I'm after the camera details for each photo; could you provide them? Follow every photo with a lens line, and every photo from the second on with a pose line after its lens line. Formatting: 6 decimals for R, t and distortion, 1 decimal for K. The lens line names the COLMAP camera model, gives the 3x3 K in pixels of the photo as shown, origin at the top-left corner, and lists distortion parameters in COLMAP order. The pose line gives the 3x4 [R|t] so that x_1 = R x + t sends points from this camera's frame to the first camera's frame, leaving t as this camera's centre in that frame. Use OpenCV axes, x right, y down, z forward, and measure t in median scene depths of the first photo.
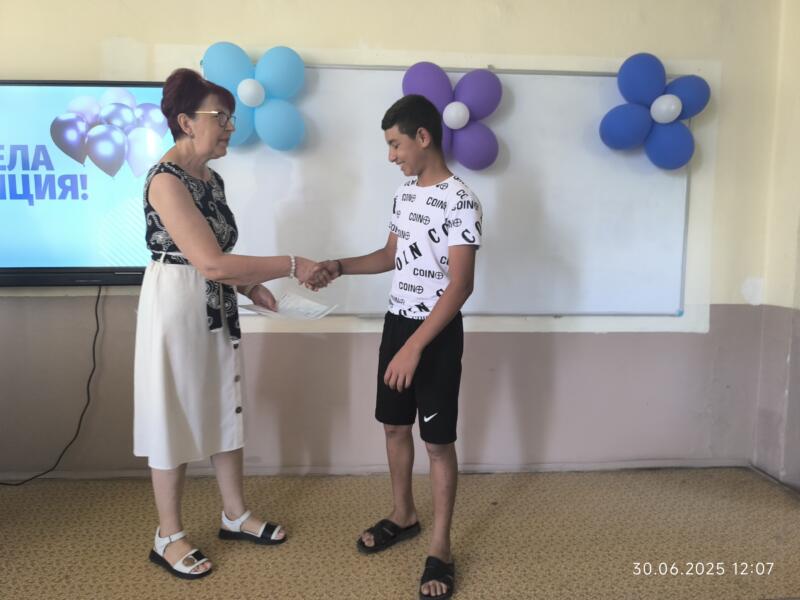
lens RADIAL K [[548.0, 0, 392.7], [0, 548.0, 302.0], [0, 0, 1]] dist [0.014779, -0.030976]
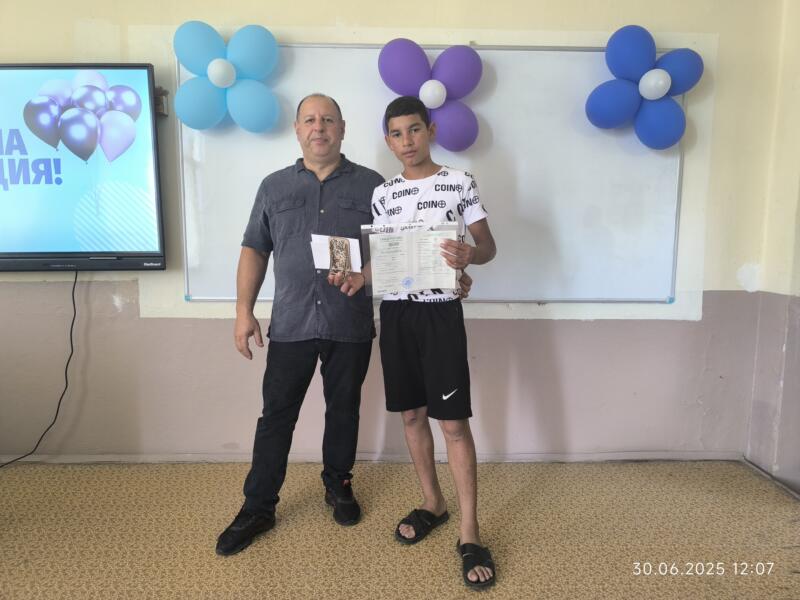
lens RADIAL K [[548.0, 0, 393.0], [0, 548.0, 301.0], [0, 0, 1]] dist [0.014779, -0.030976]
pose [[0.999295, 0.003398, -0.037399, 0.079718], [-0.002432, 0.999663, 0.025846, -0.002101], [0.037474, -0.025737, 0.998966, 0.024580]]
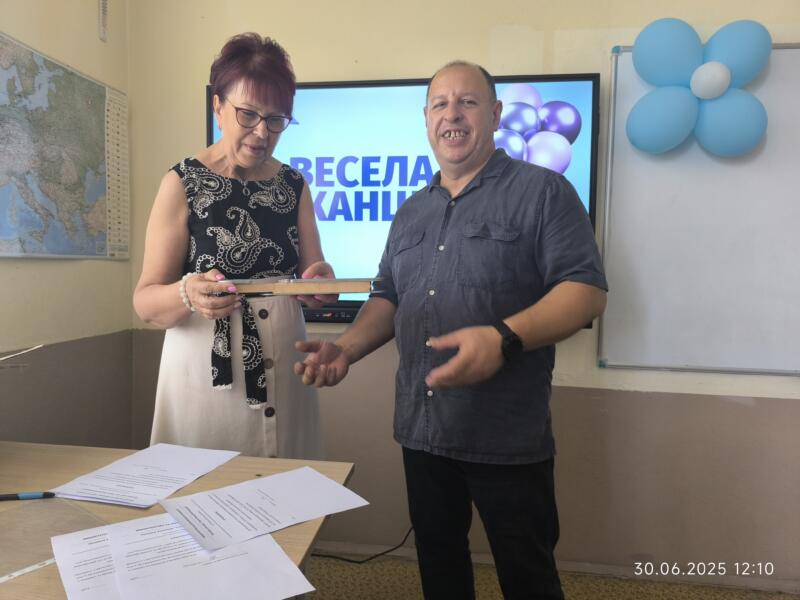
lens RADIAL K [[548.0, 0, 370.2], [0, 548.0, 298.3], [0, 0, 1]] dist [0.014779, -0.030976]
pose [[0.978570, 0.025812, -0.204290, -0.524053], [-0.034532, 0.998633, -0.039235, -0.033359], [0.202998, 0.045448, 0.978124, 0.170453]]
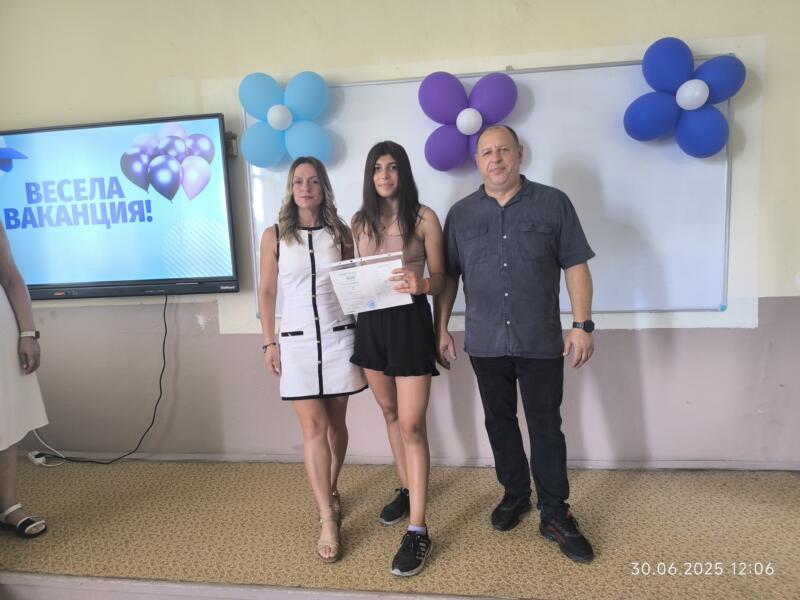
lens RADIAL K [[548.0, 0, 389.9], [0, 548.0, 304.4], [0, 0, 1]] dist [0.014779, -0.030976]
pose [[0.980574, -0.021081, -0.195016, 0.155662], [0.026193, 0.999377, 0.023668, -0.024856], [0.194395, -0.028316, 0.980515, -0.043962]]
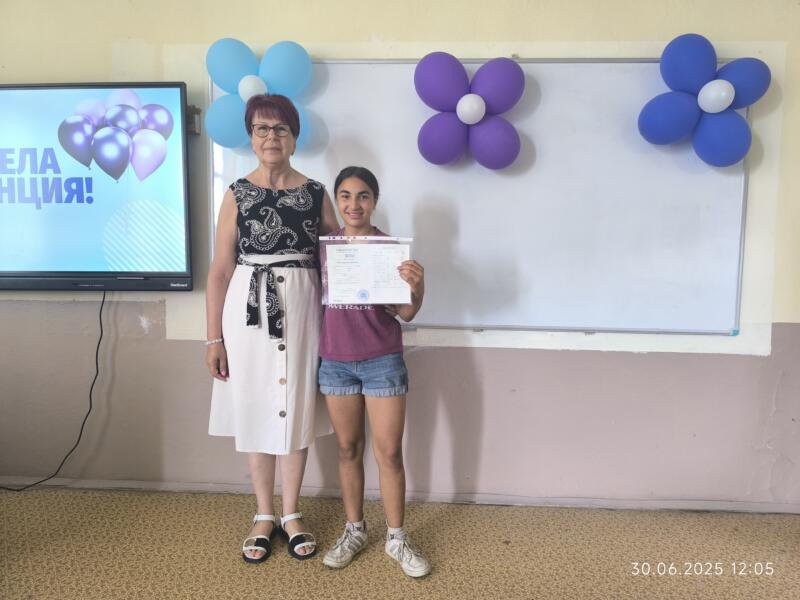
lens RADIAL K [[548.0, 0, 393.8], [0, 548.0, 299.6], [0, 0, 1]] dist [0.014779, -0.030976]
pose [[0.993542, 0.017017, -0.112179, 0.091269], [-0.018927, 0.999693, -0.015978, -0.008035], [0.111872, 0.017998, 0.993560, 0.084839]]
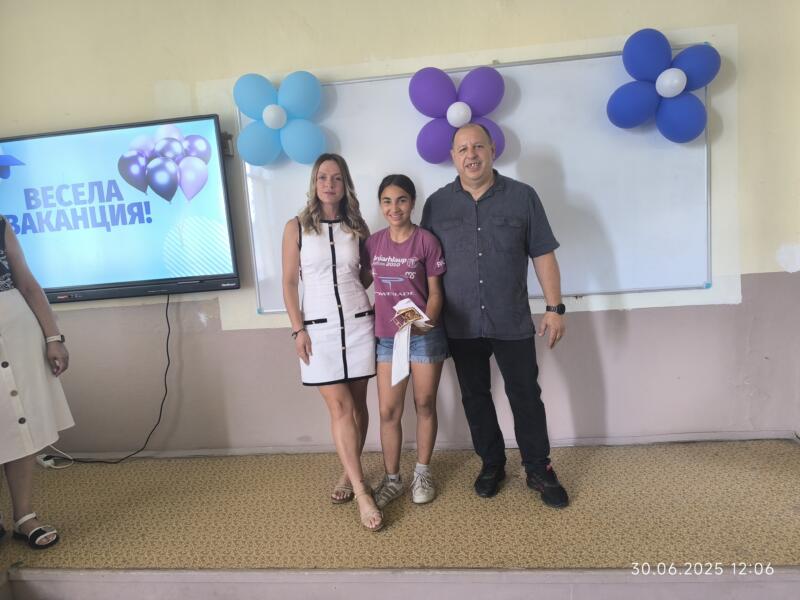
lens RADIAL K [[548.0, 0, 393.2], [0, 548.0, 297.3], [0, 0, 1]] dist [0.014779, -0.030976]
pose [[0.983059, -0.059389, -0.173403, 0.146579], [0.064408, 0.997648, 0.023458, -0.019795], [0.171602, -0.034229, 0.984572, -0.077306]]
